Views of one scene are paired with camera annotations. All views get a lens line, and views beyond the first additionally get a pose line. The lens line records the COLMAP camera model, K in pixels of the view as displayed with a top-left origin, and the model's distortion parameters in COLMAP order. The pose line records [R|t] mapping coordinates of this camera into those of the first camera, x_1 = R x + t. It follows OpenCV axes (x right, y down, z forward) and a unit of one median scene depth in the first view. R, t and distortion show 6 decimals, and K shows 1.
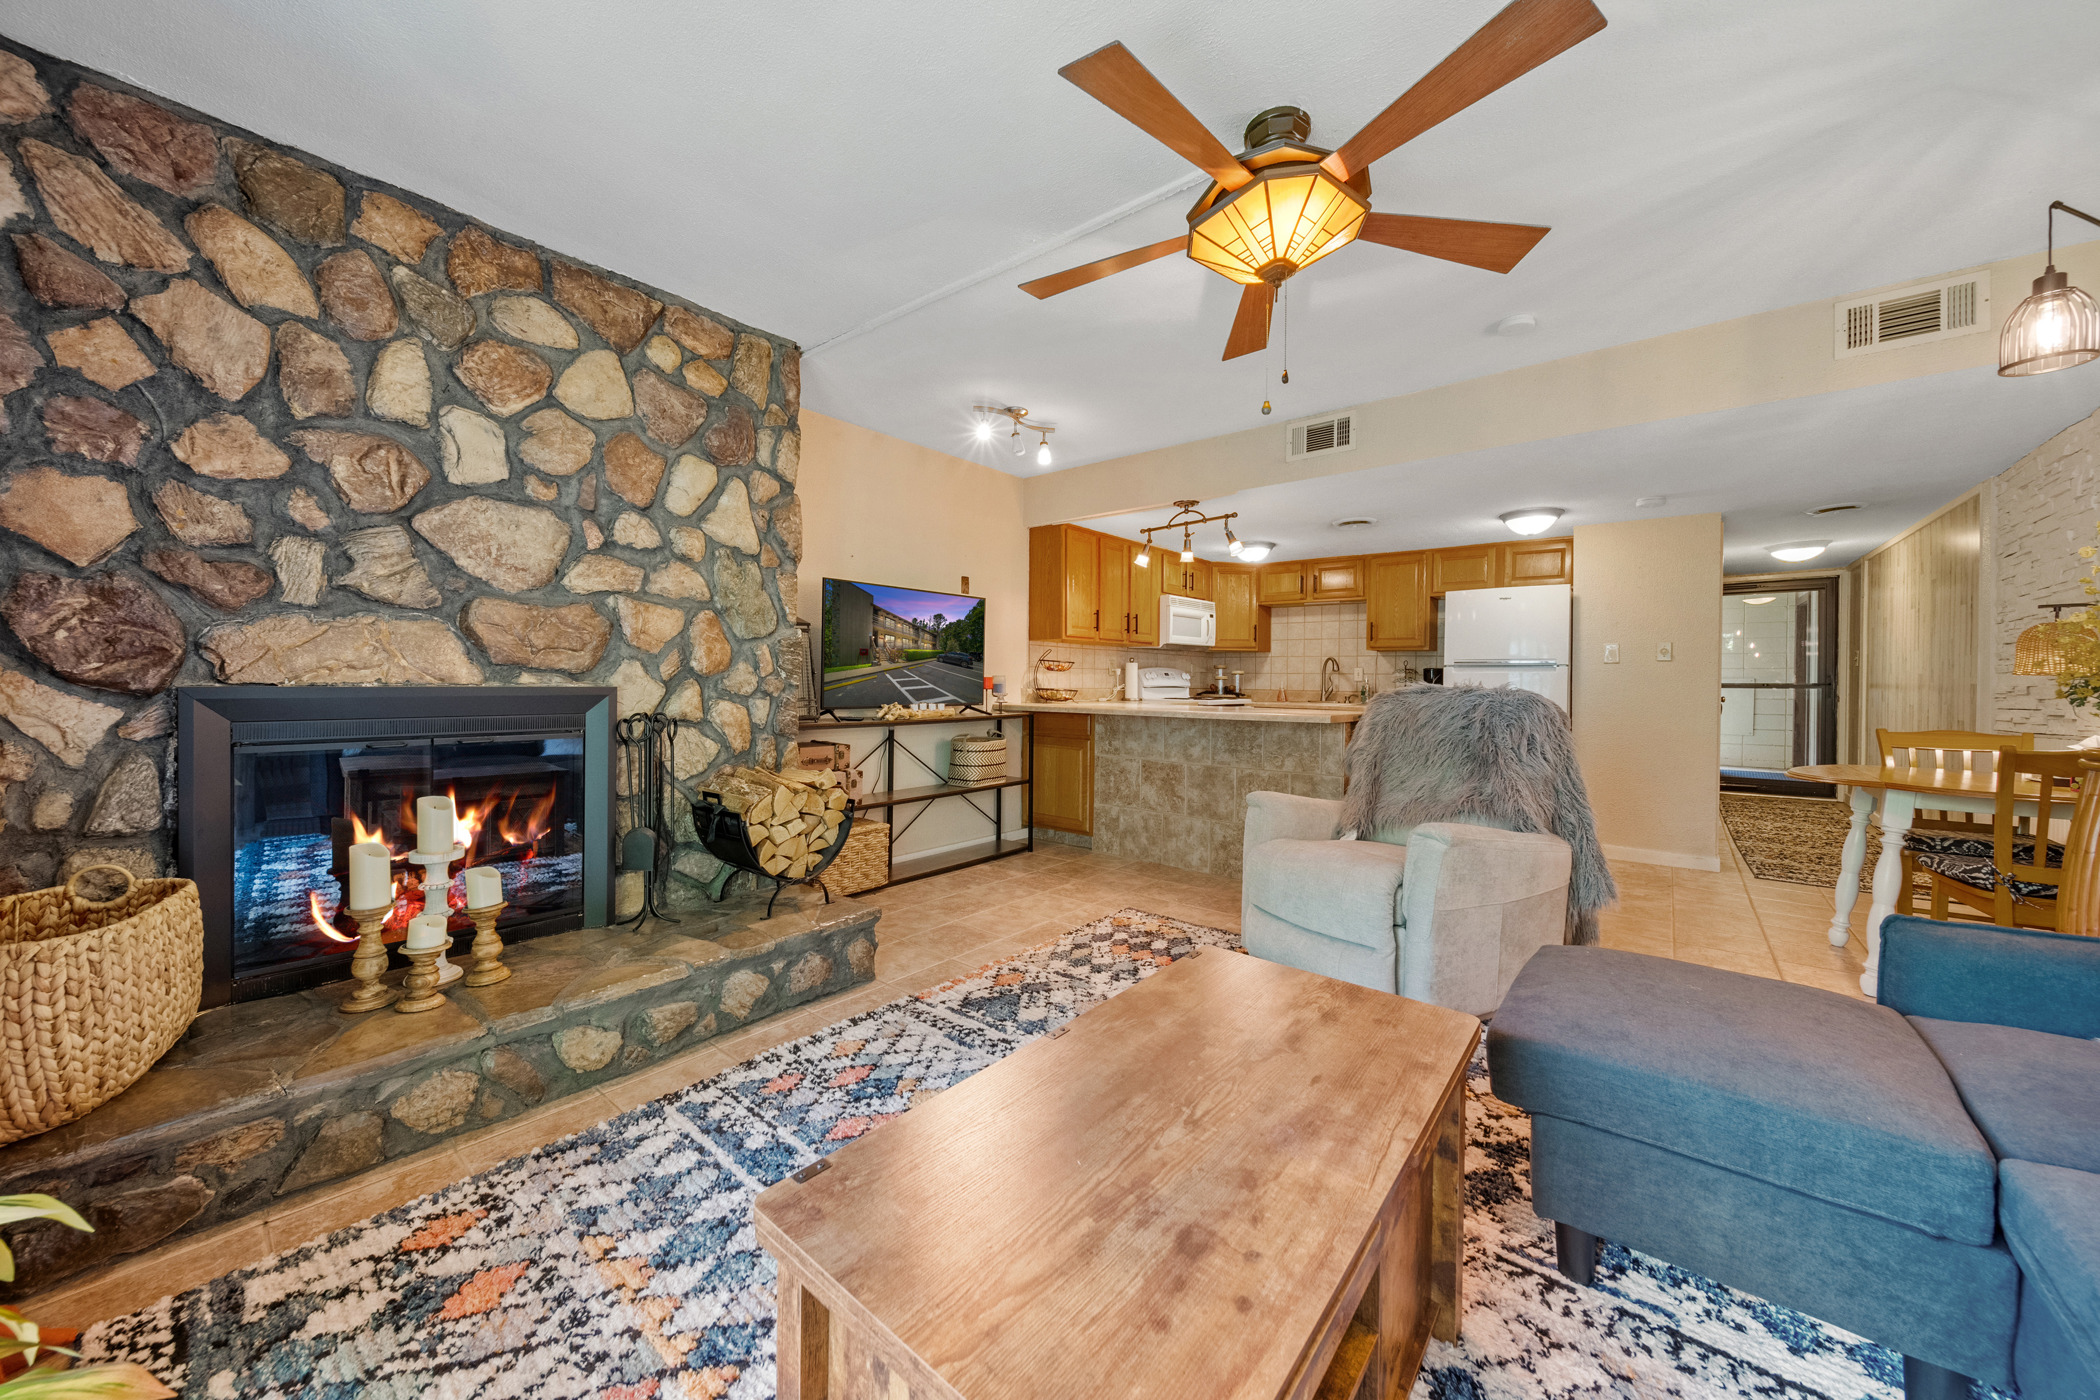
lens RADIAL K [[746.4, 0, 1045.0], [0, 746.4, 680.2], [0, 0, 1]] dist [-0.000165, -0.000096]
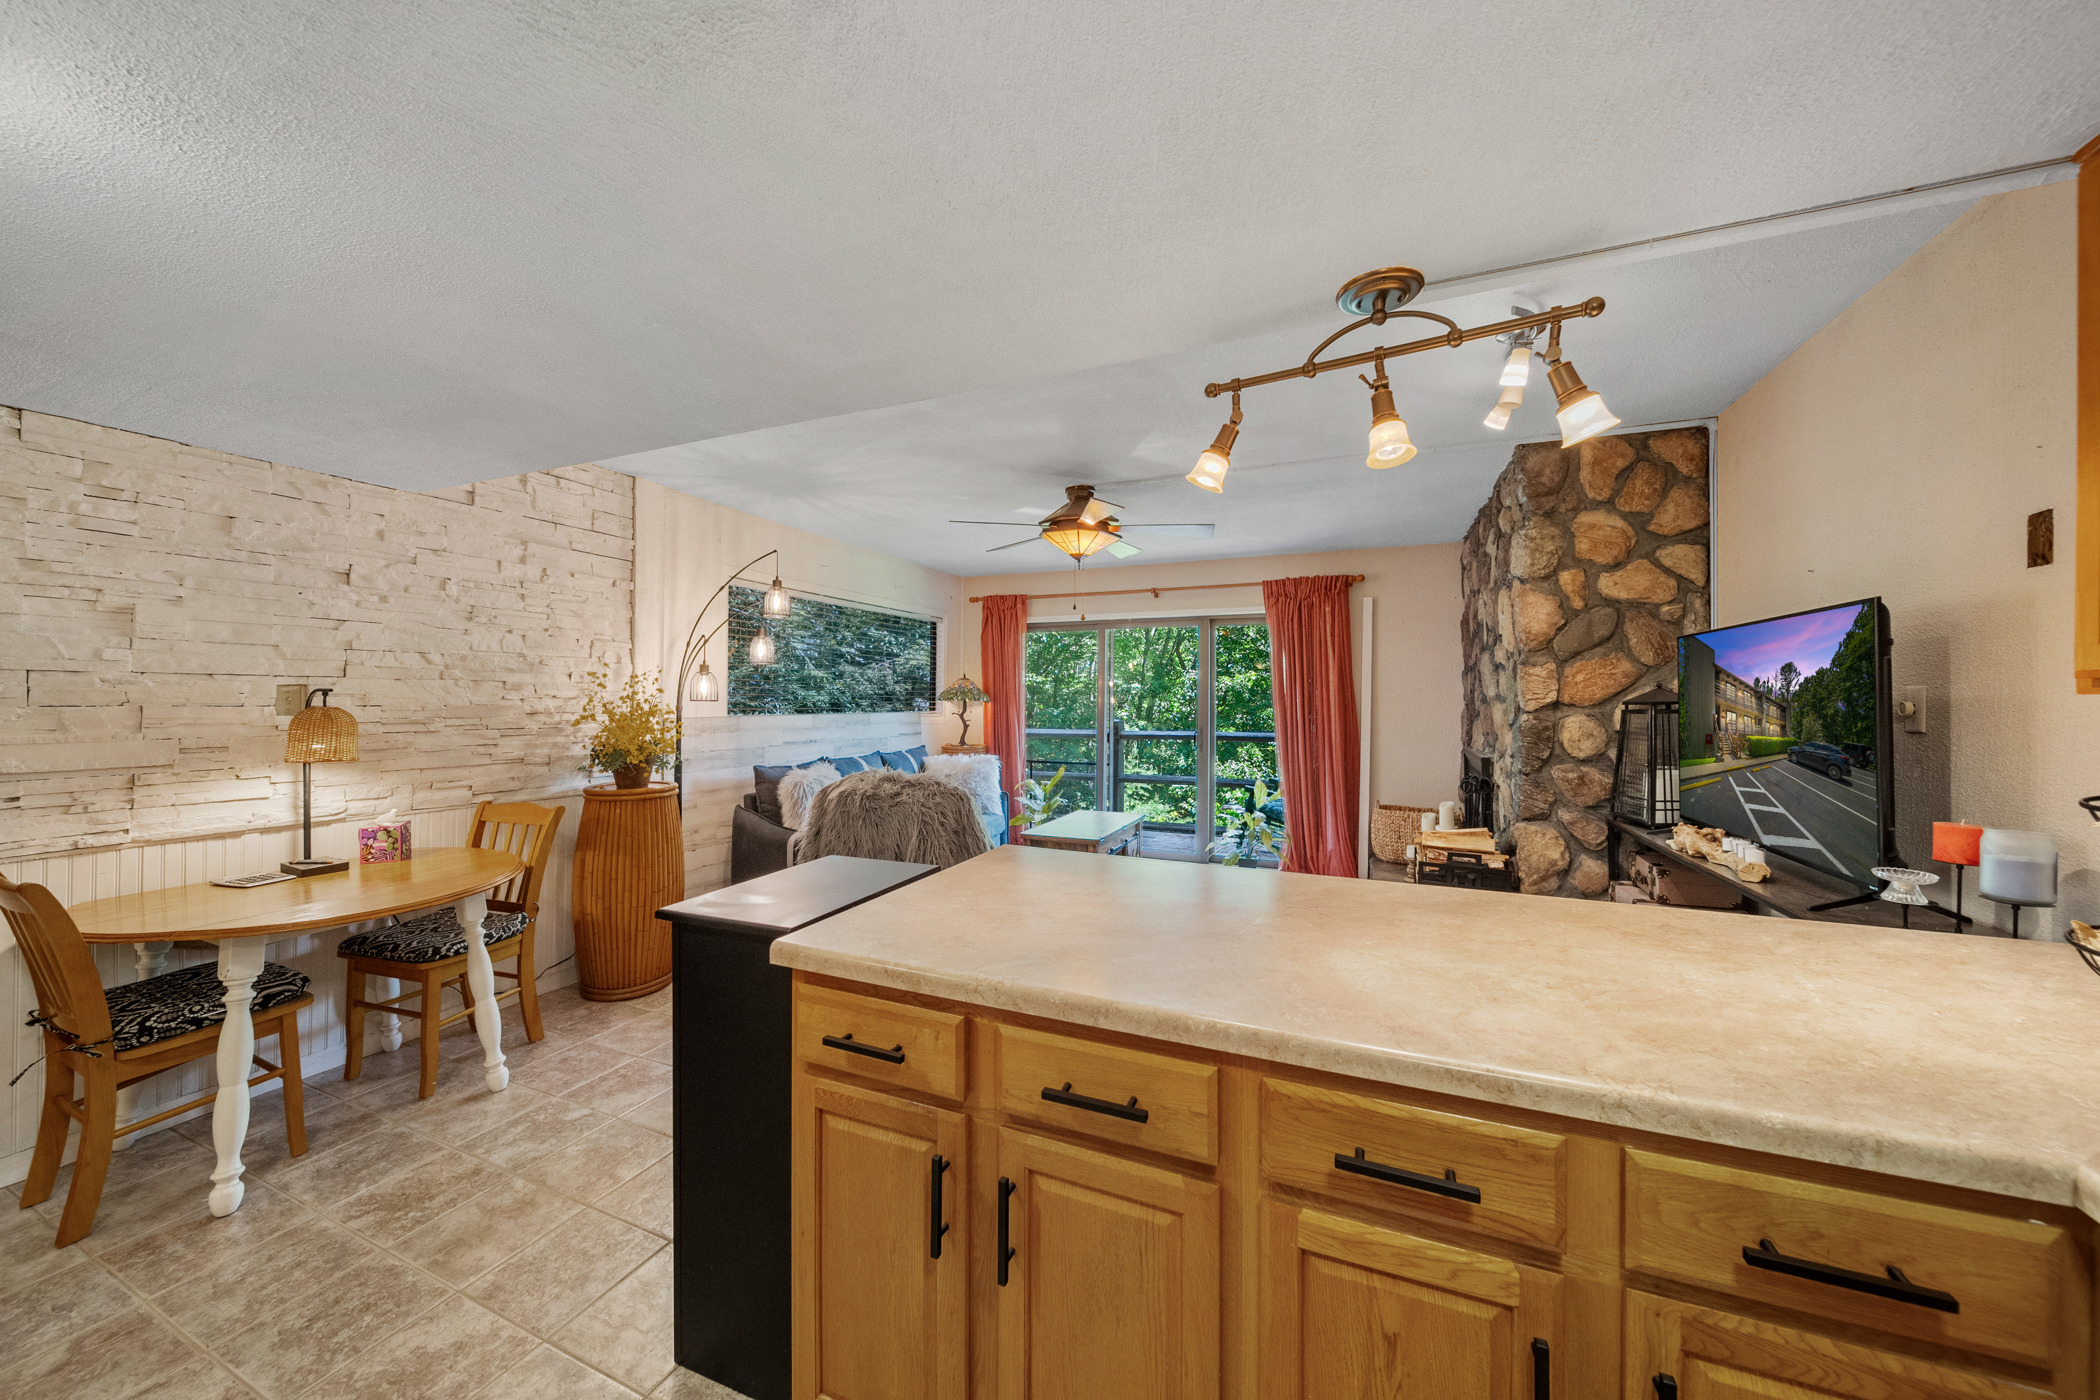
lens RADIAL K [[733.0, 0, 1040.8], [0, 733.0, 697.0], [0, 0, 1]] dist [-0.000115, -0.000021]
pose [[-0.961098, -0.012622, -0.275917, 0.715372], [-0.011917, 0.999920, -0.004232, -0.095951], [0.275949, -0.000779, -0.961172, 2.151565]]
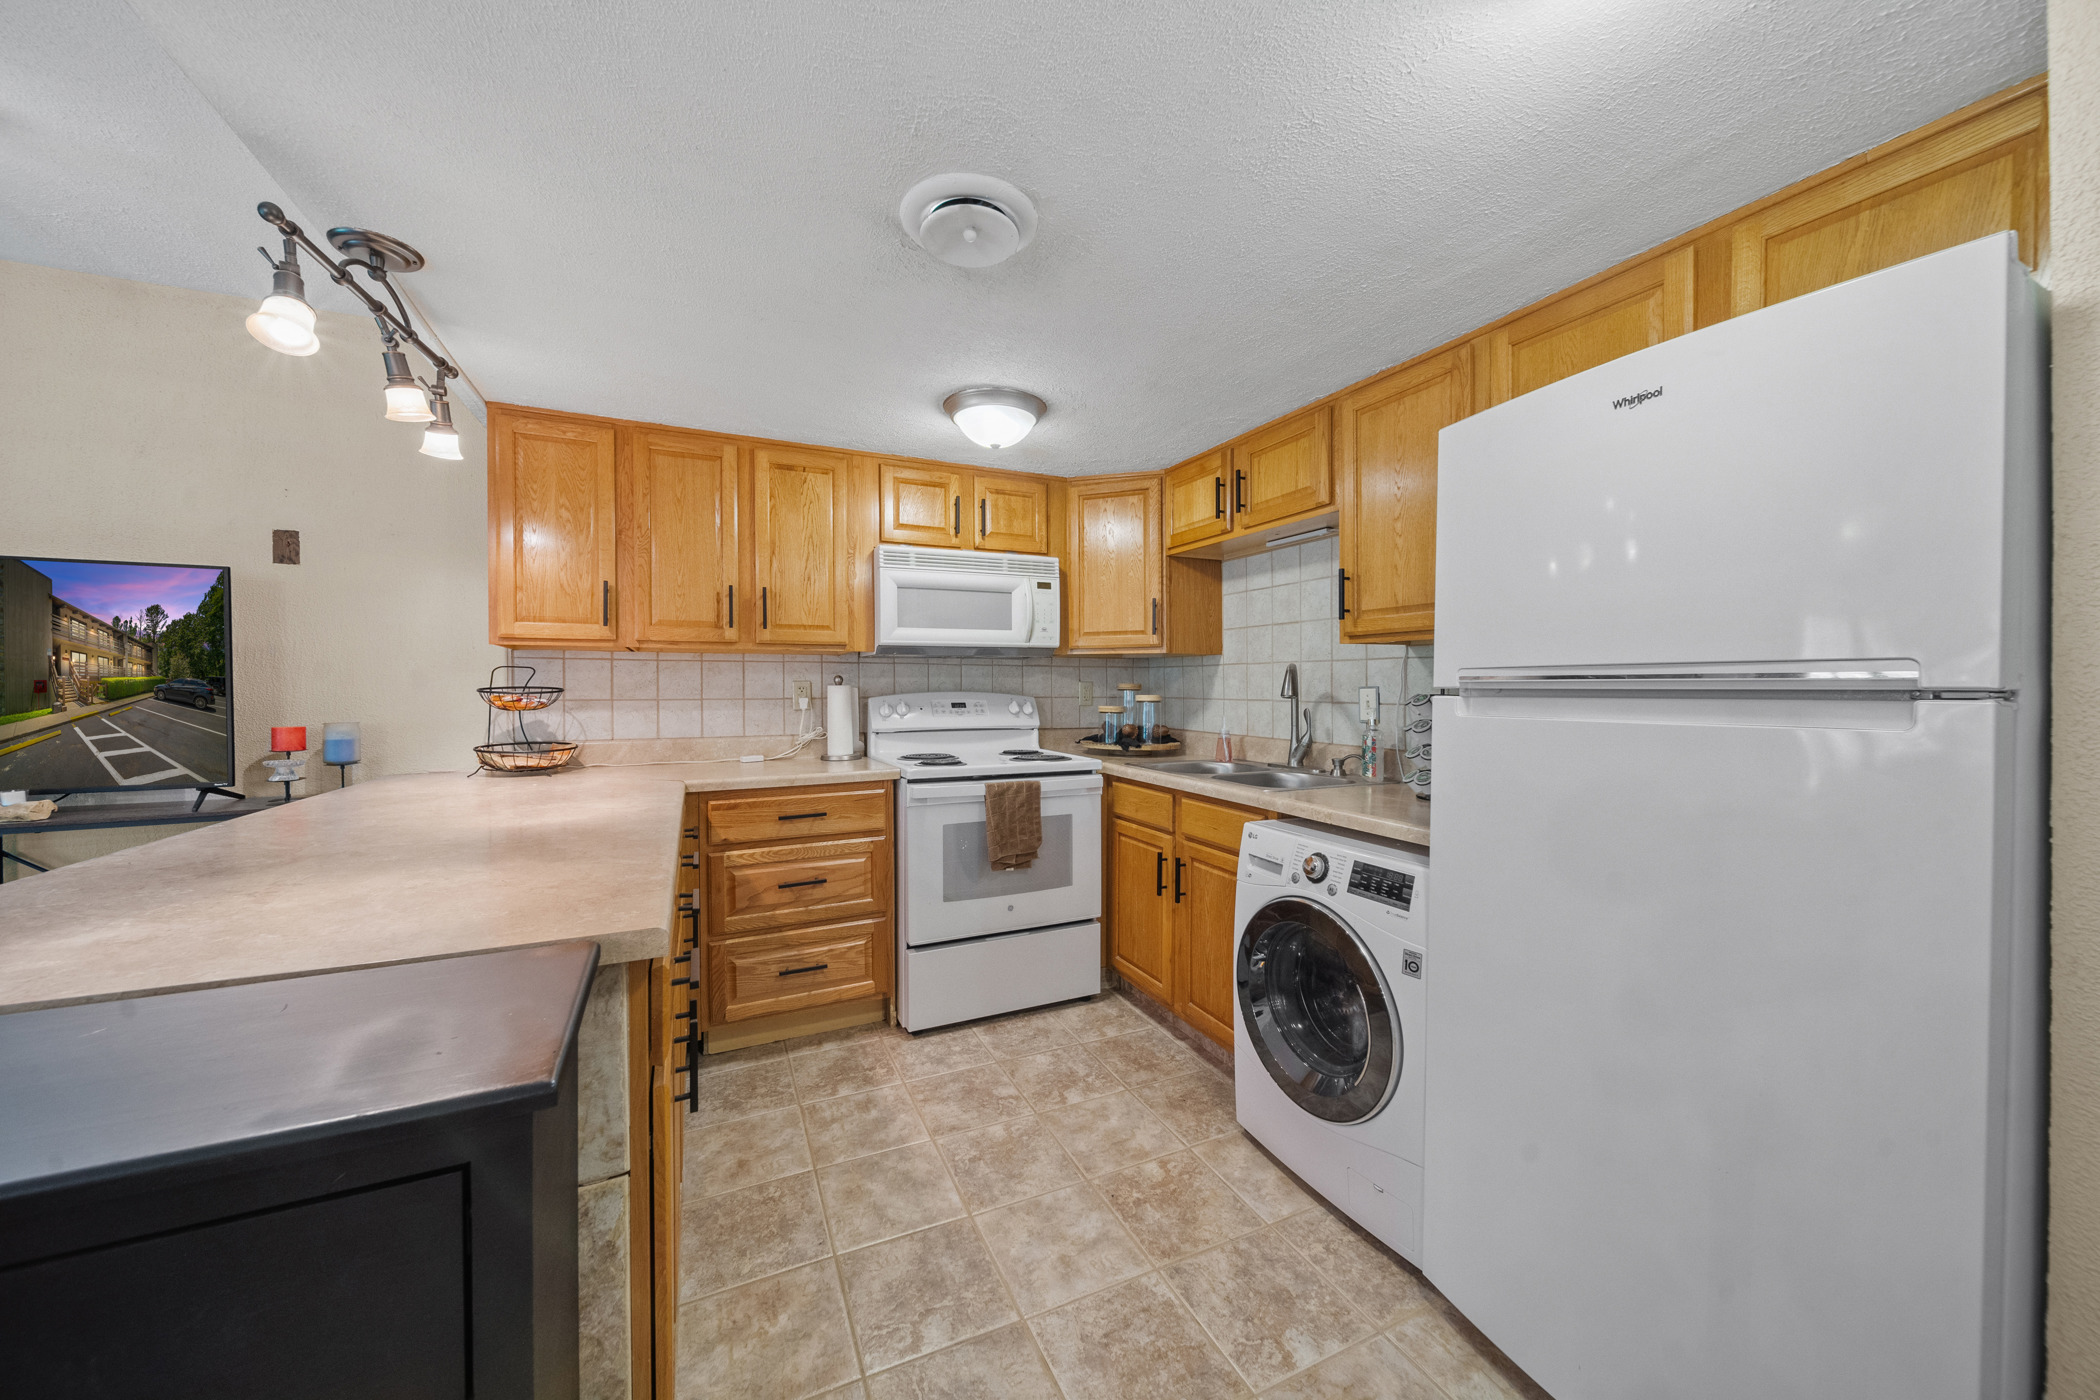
lens RADIAL K [[736.9, 0, 1041.5], [0, 736.9, 694.5], [0, 0, 1]] dist [-0.001331, -0.000225]
pose [[0.903475, -0.008993, -0.428546, 1.050419], [0.012053, 0.999918, 0.004428, -0.041844], [0.428470, -0.009166, 0.903509, 1.384874]]
